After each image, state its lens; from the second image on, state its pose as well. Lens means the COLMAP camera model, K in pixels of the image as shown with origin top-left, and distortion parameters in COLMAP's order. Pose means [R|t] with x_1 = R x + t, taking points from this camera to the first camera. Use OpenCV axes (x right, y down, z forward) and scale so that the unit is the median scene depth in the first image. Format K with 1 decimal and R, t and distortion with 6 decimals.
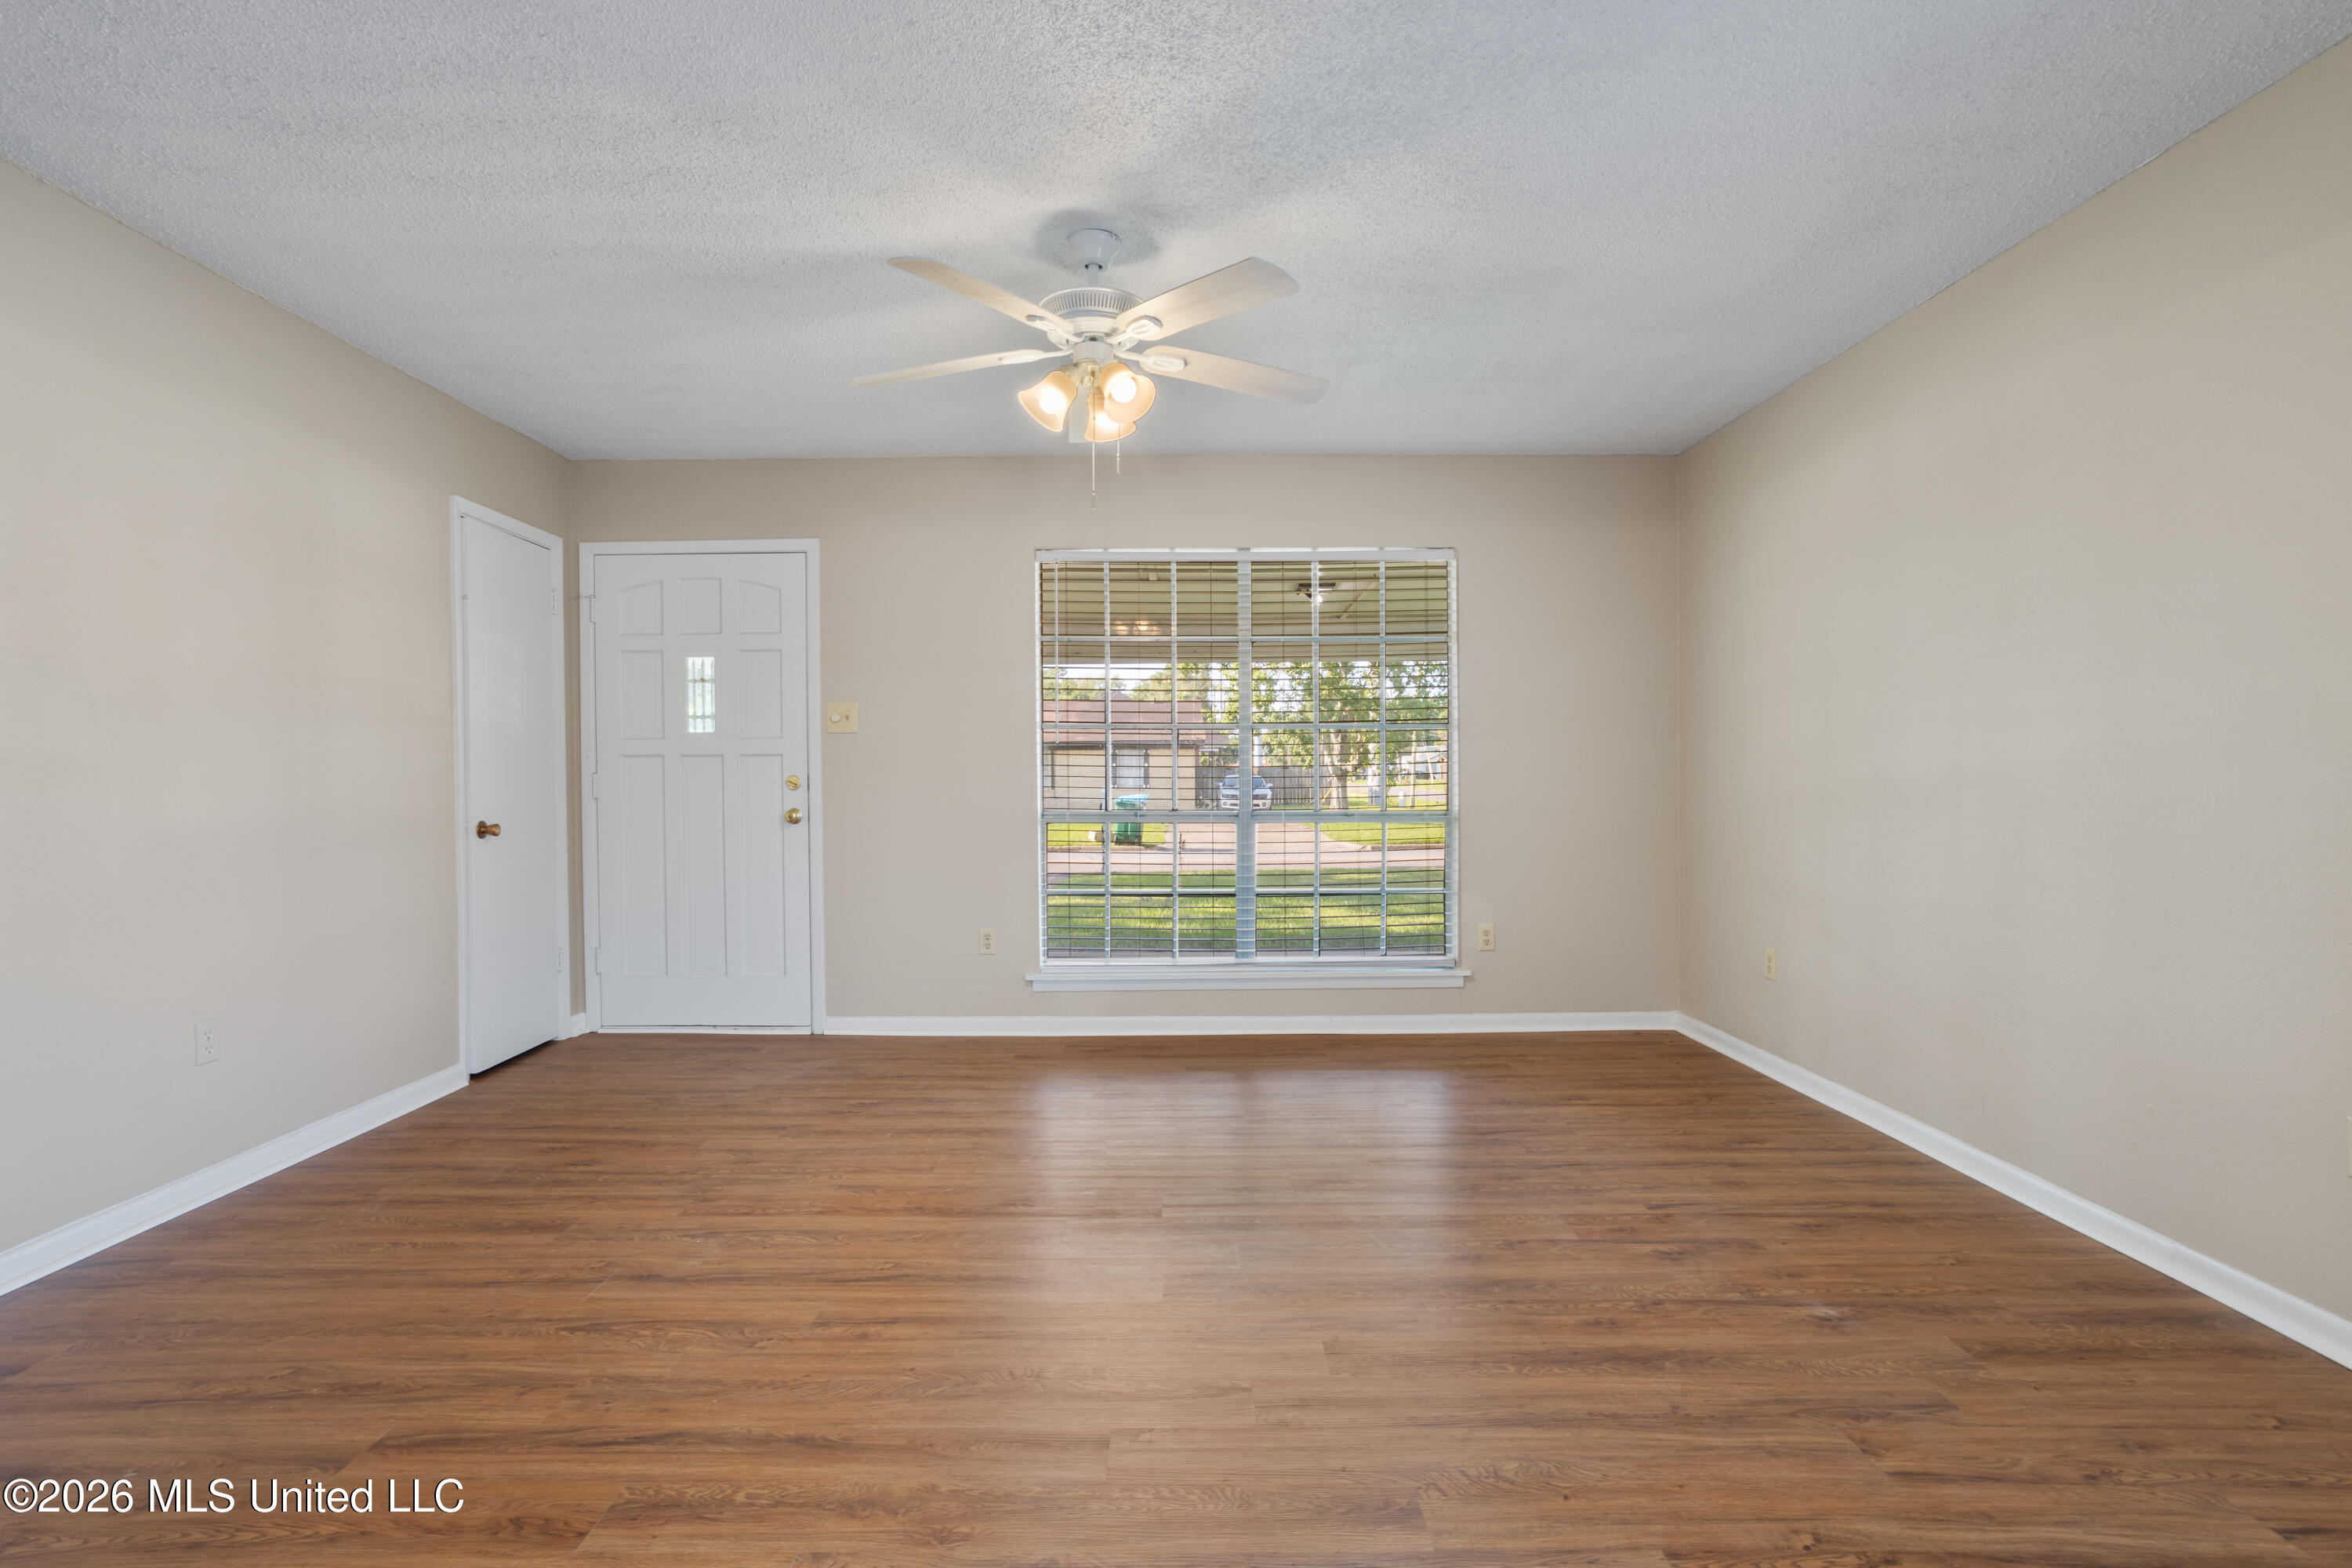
lens RADIAL K [[1130.2, 0, 1169.8], [0, 1130.2, 797.5], [0, 0, 1]] dist [-0.042901, 0.026131]
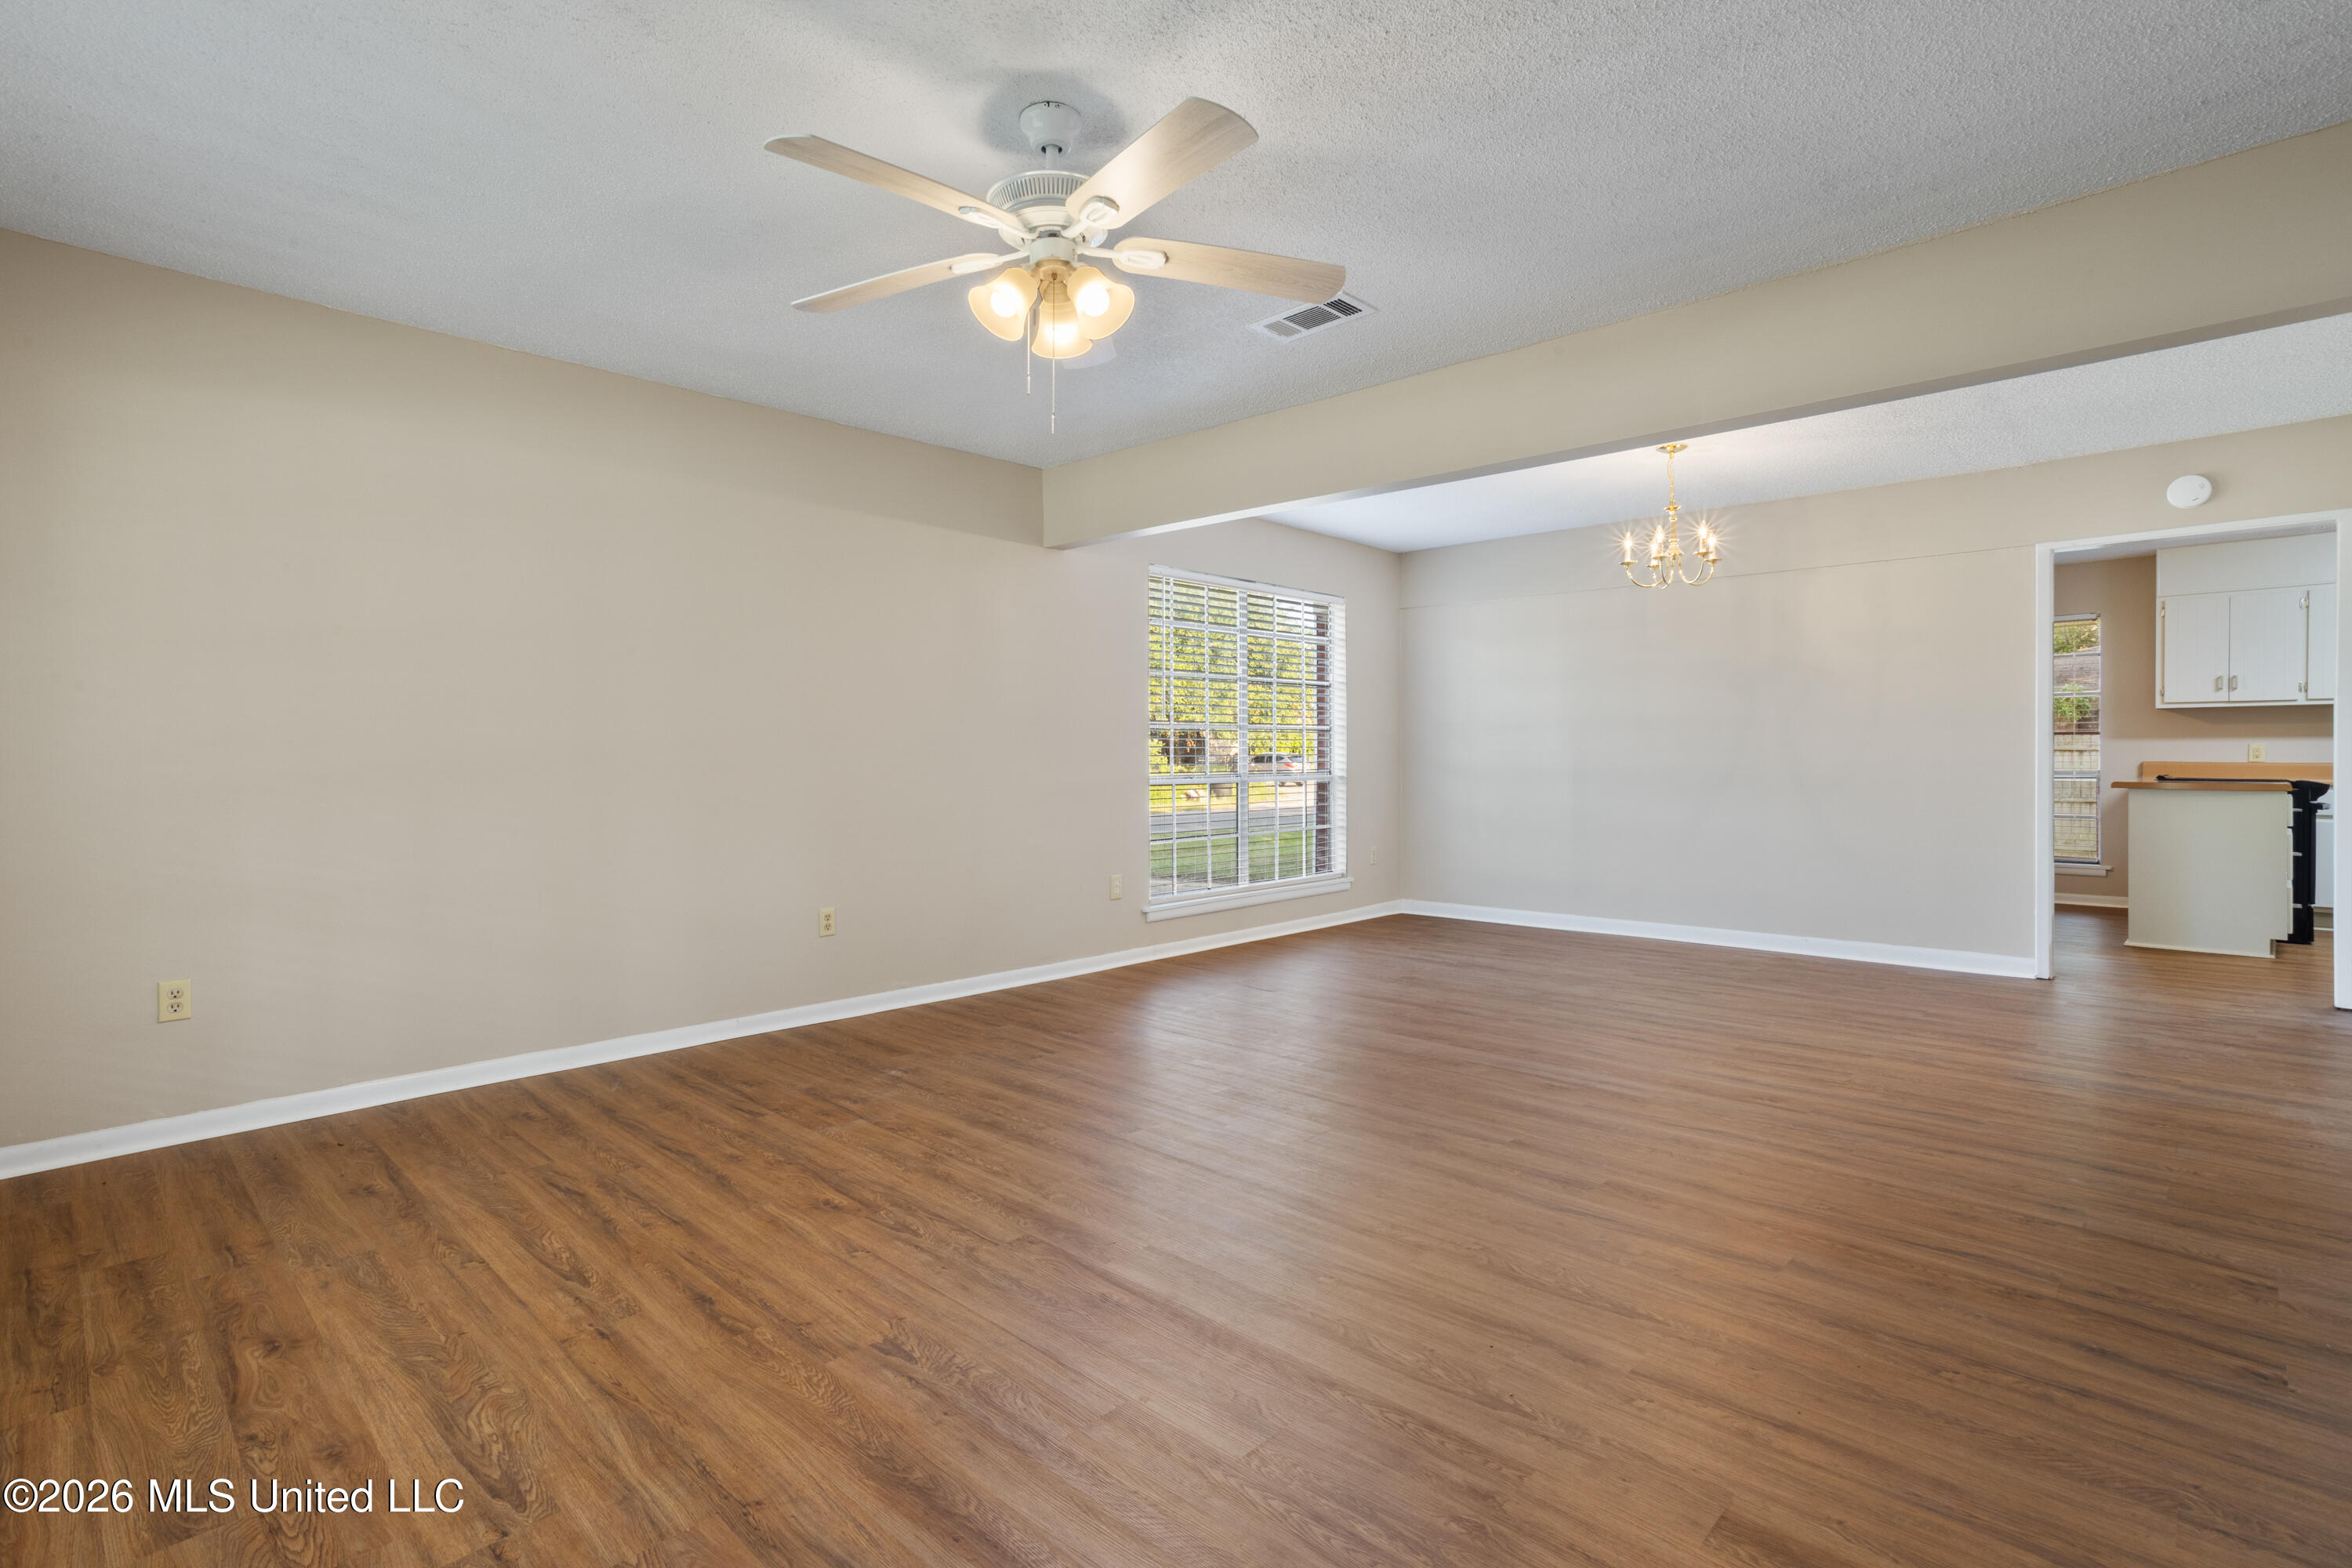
lens RADIAL K [[1130.2, 0, 1172.6], [0, 1130.2, 753.9], [0, 0, 1]] dist [-0.042901, 0.026131]
pose [[-0.724753, 0.008410, 0.688958, -0.538809], [0.021404, 0.999718, 0.010312, -0.016093], [-0.688676, 0.022220, -0.724728, 1.174656]]
